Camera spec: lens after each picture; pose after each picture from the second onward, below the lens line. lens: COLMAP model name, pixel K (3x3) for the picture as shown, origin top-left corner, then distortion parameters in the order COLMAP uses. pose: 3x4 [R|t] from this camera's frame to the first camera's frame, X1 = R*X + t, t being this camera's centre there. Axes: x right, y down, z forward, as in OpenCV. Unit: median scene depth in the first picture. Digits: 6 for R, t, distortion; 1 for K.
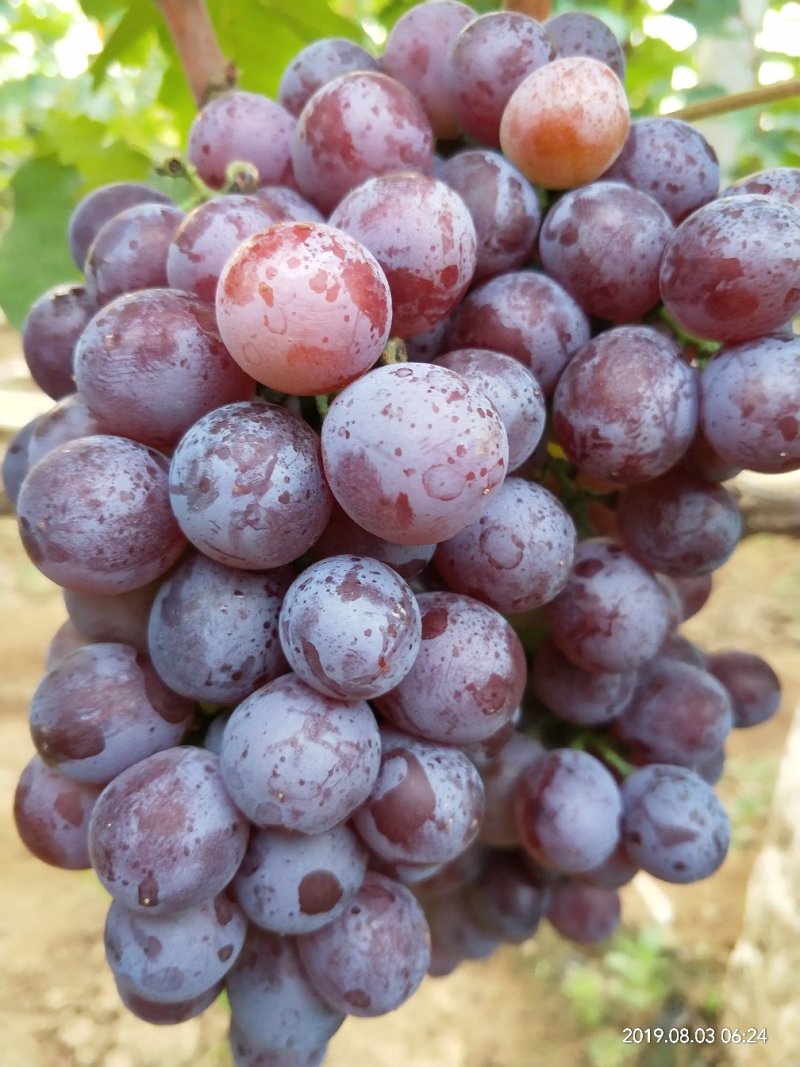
lens RADIAL K [[865.8, 0, 400.9], [0, 865.8, 564.5], [0, 0, 1]] dist [-0.057766, 0.013601]
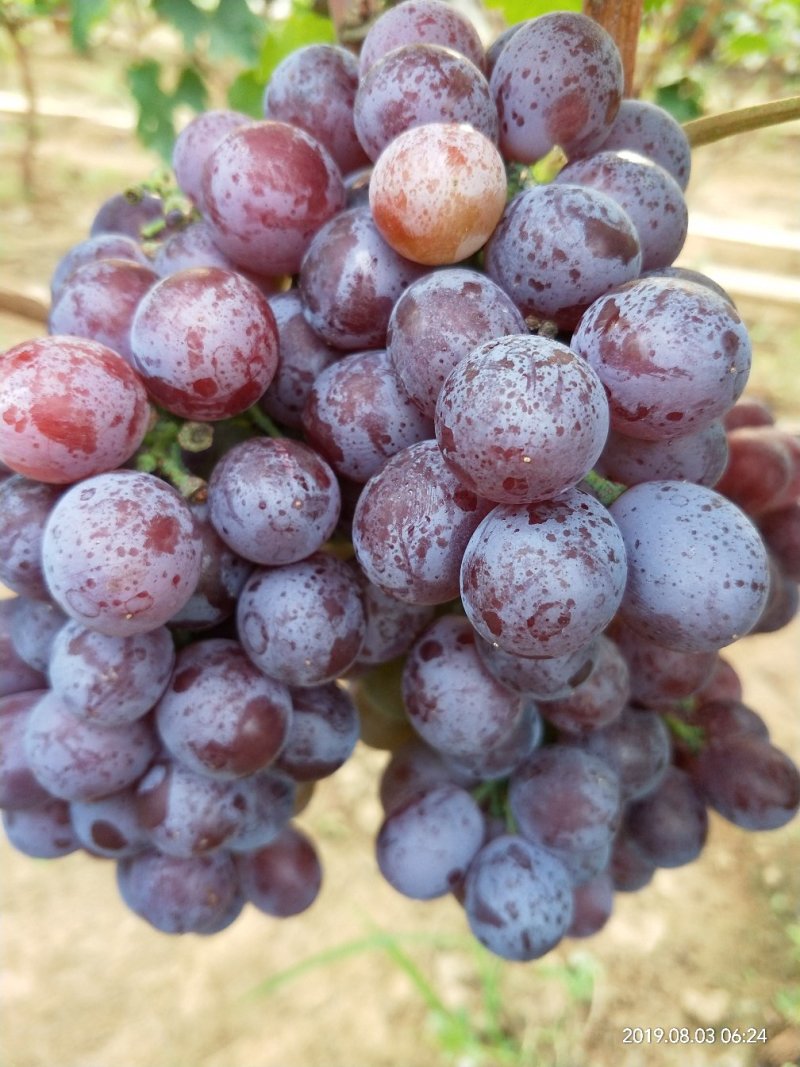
lens RADIAL K [[869.0, 0, 396.5], [0, 869.0, 564.4], [0, 0, 1]] dist [0.002322, -0.181461]
pose [[0.846913, 0.288801, -0.446466, 0.715402], [-0.178451, 0.945323, 0.272982, -0.421902], [0.500892, -0.151520, 0.852144, 0.178035]]
